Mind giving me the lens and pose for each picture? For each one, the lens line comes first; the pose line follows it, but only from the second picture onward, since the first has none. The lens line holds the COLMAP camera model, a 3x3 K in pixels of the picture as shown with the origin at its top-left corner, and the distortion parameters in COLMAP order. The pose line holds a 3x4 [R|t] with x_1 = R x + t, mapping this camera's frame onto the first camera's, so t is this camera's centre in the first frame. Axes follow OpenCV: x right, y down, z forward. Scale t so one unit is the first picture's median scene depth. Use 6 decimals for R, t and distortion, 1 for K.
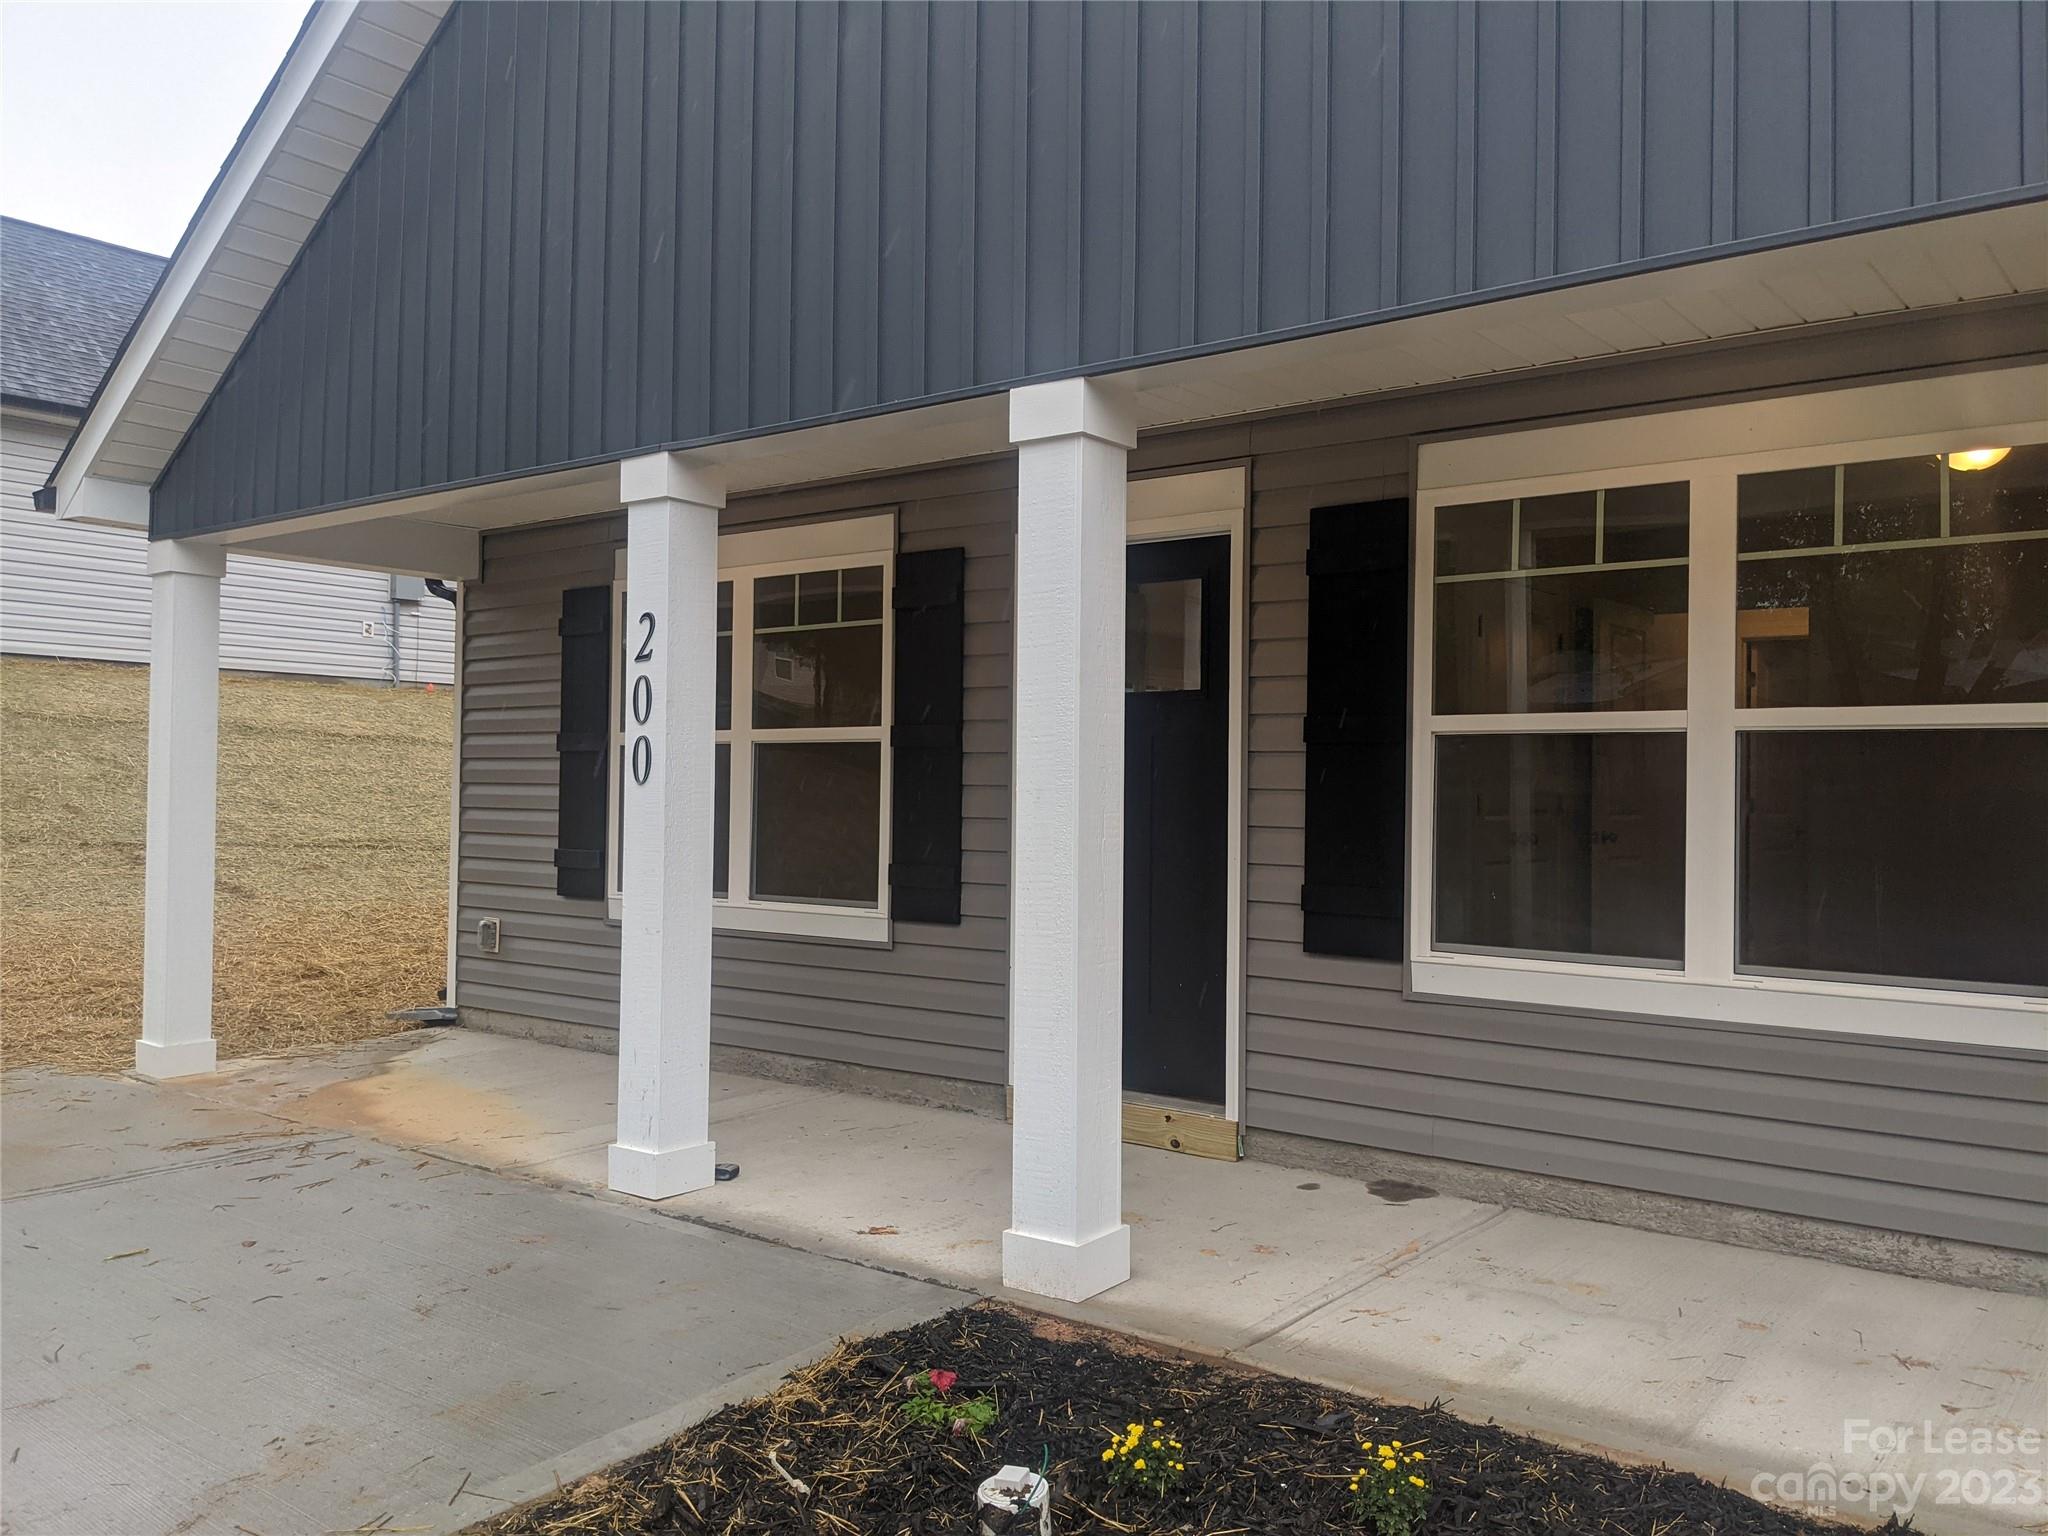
lens RADIAL K [[1617.4, 0, 1021.5], [0, 1617.4, 756.0], [0, 0, 1]] dist [0.059634, -0.096306]
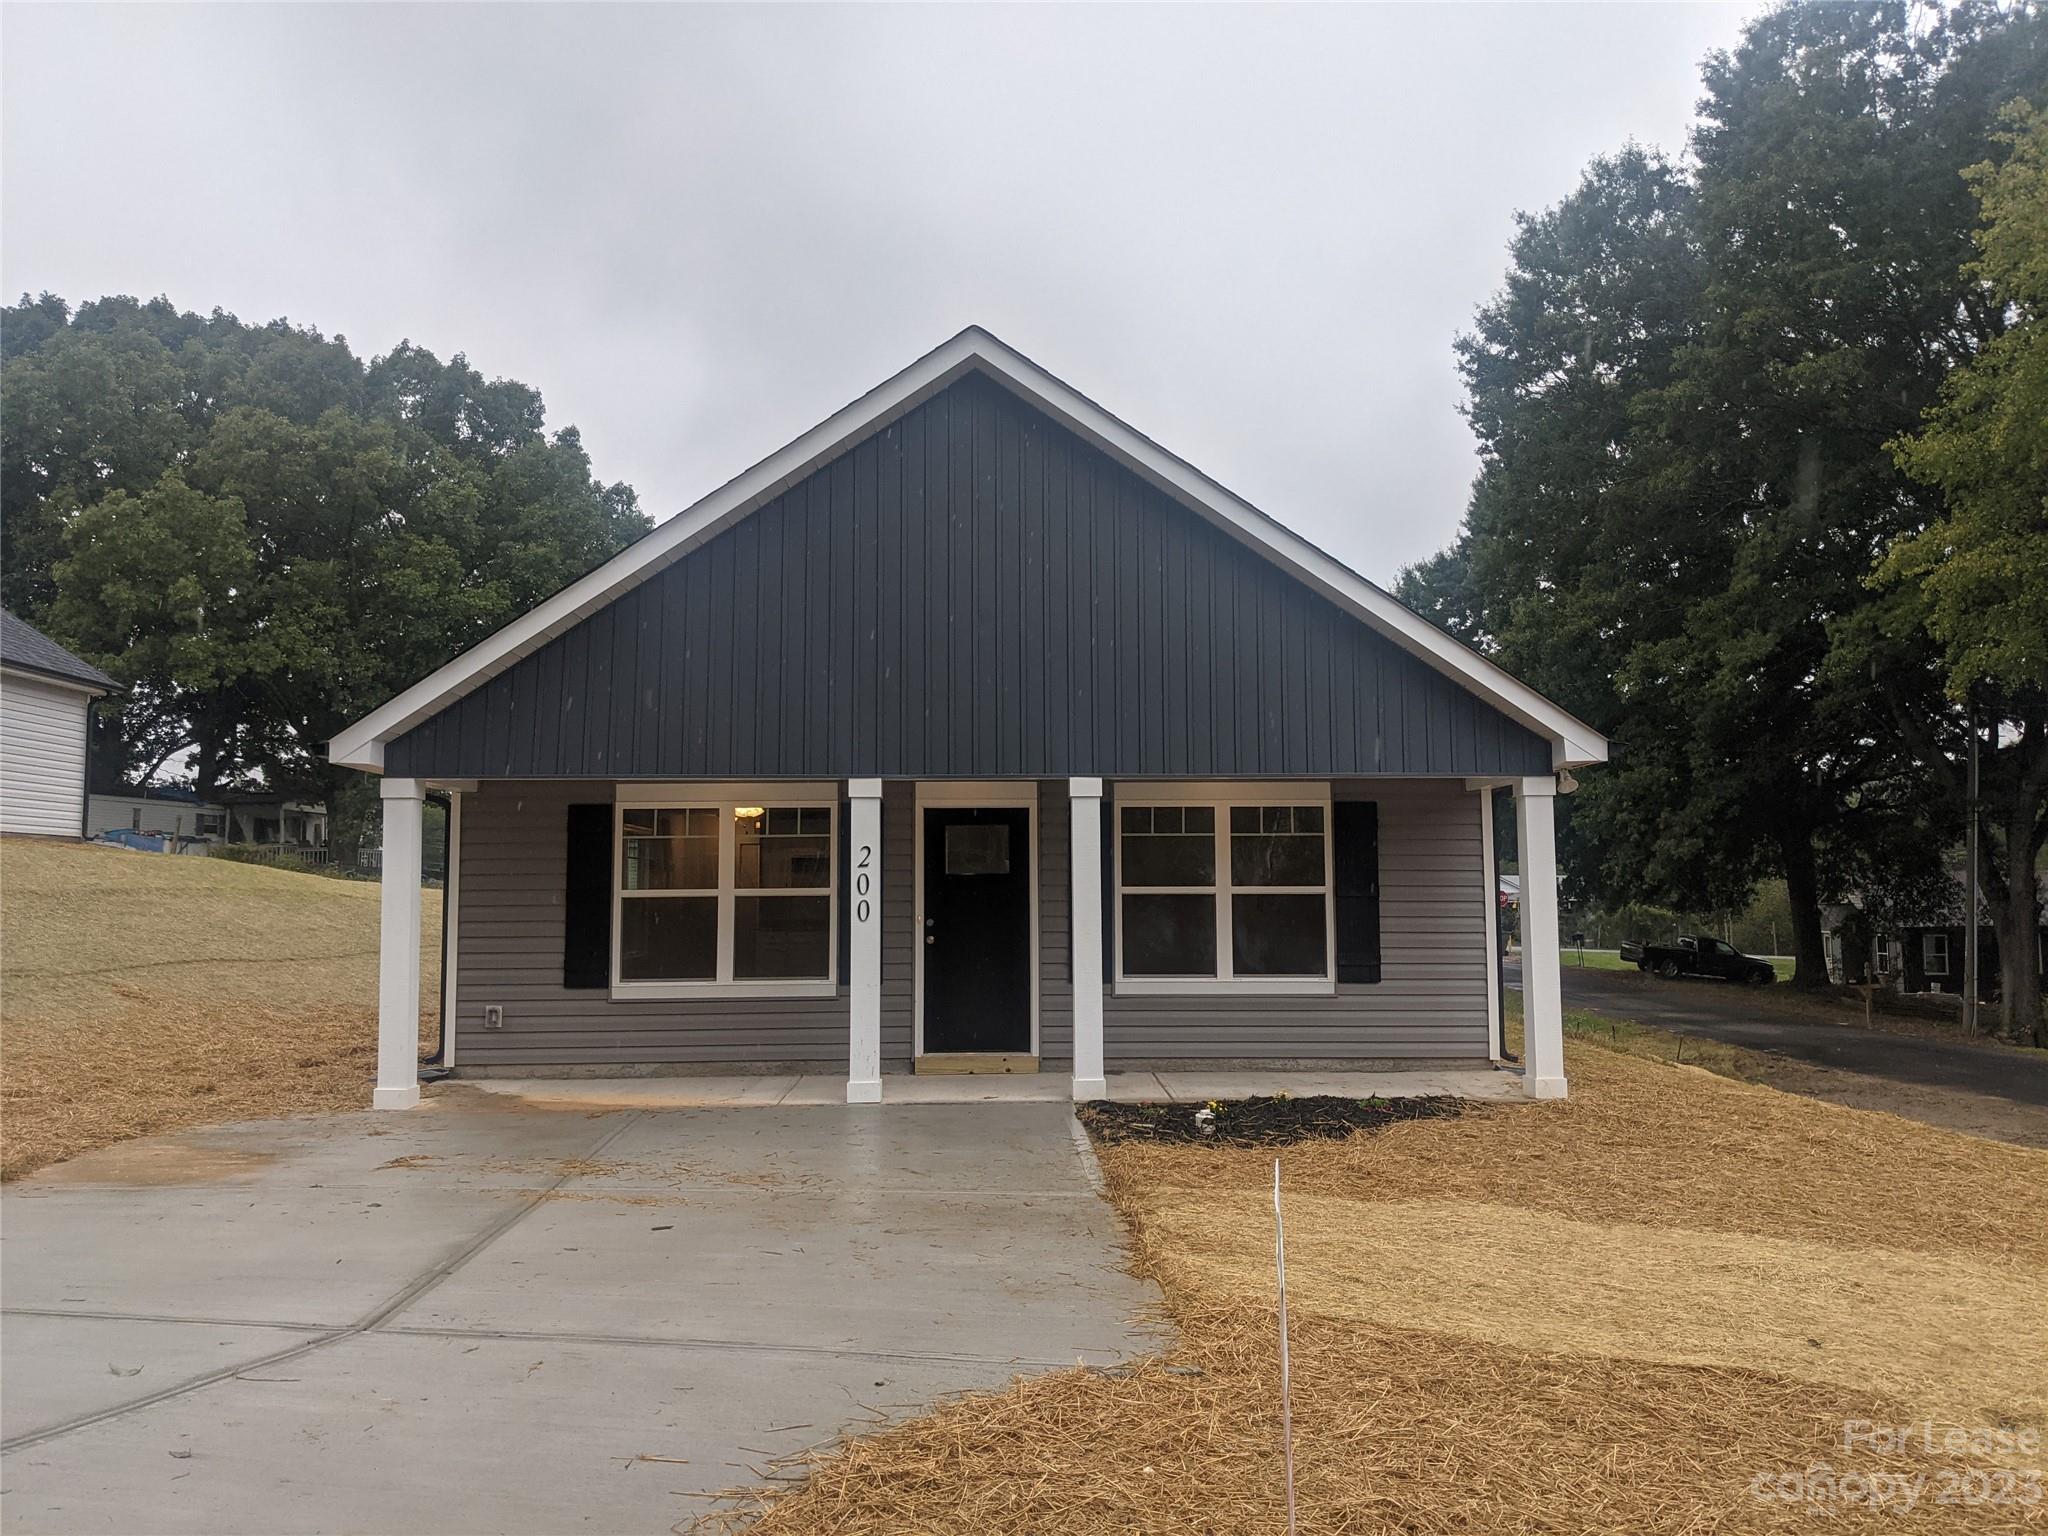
lens RADIAL K [[1617.4, 0, 1024.7], [0, 1617.4, 770.2], [0, 0, 1]] dist [0.059634, -0.096306]
pose [[0.789302, 0.032758, 0.613131, -1.452497], [0.001410, 0.998477, -0.055160, -0.068306], [-0.614003, 0.044403, 0.788053, -0.947602]]
